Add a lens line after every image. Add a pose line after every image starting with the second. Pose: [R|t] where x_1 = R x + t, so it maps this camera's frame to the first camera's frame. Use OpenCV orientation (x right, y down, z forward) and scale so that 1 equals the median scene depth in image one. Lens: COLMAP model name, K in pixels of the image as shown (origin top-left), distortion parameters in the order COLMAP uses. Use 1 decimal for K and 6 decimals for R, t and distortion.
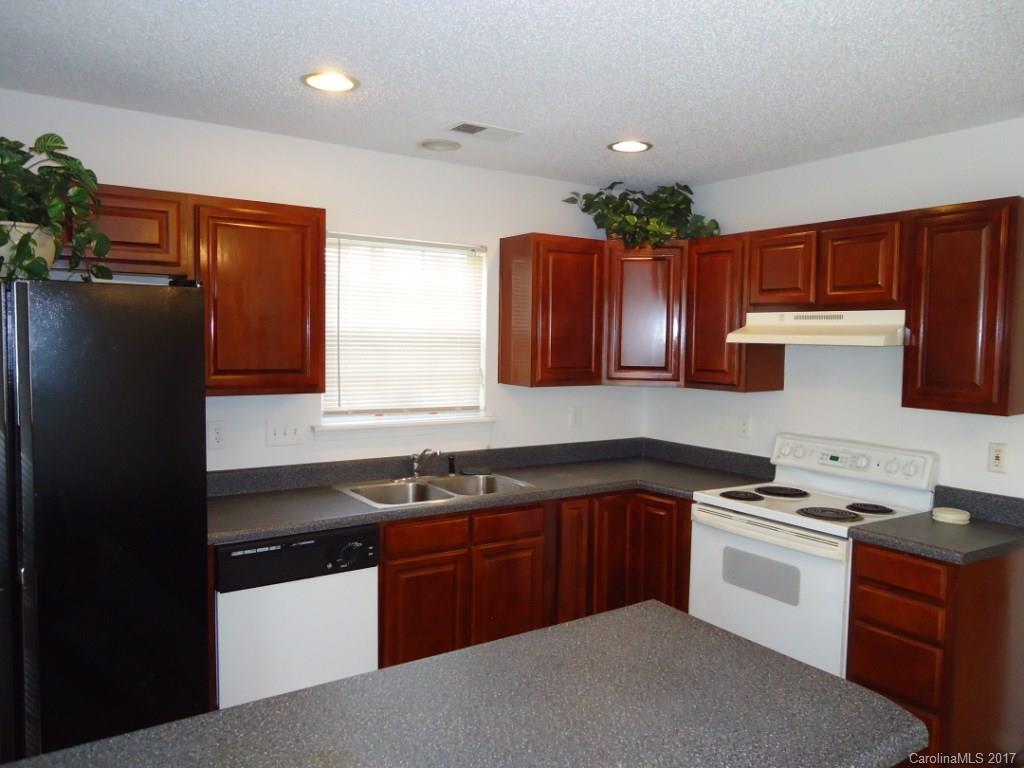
lens RADIAL K [[761.0, 0, 512.0], [0, 761.0, 384.0], [0, 0, 1]] dist [0.031769, 0.000481]
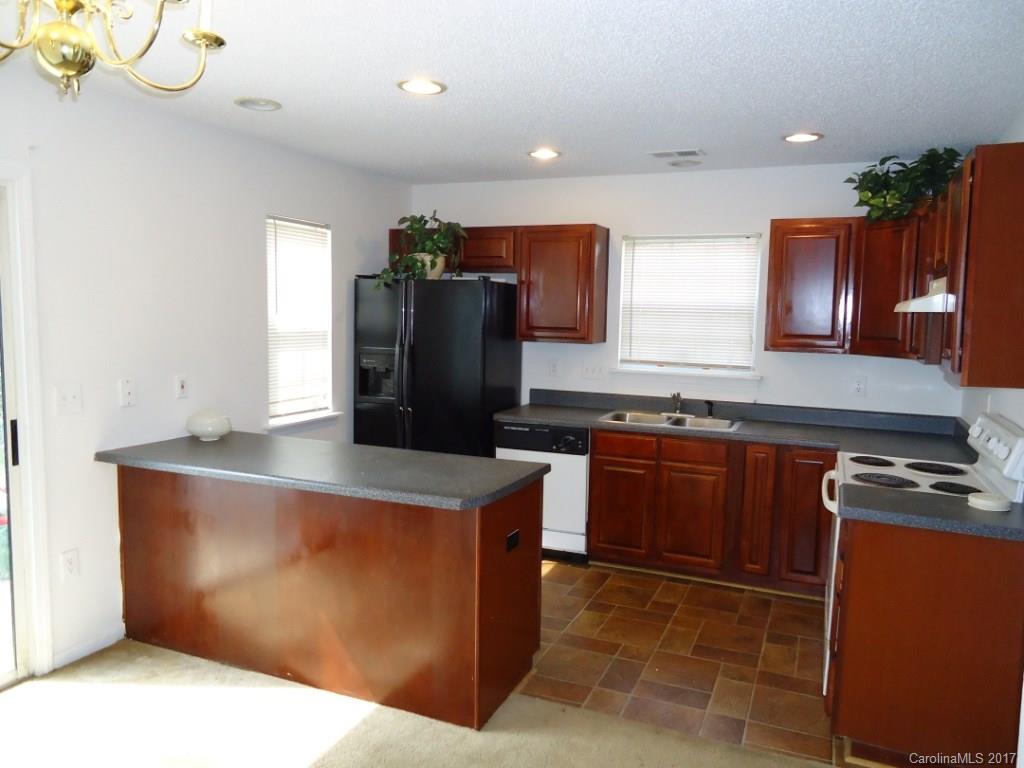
lens RADIAL K [[761.0, 0, 512.0], [0, 761.0, 384.0], [0, 0, 1]] dist [0.031769, 0.000481]
pose [[0.562732, 0.077505, -0.822998, 0.846890], [-0.061124, 0.996771, 0.052076, 0.019535], [0.824376, 0.021000, 0.565653, 0.003156]]
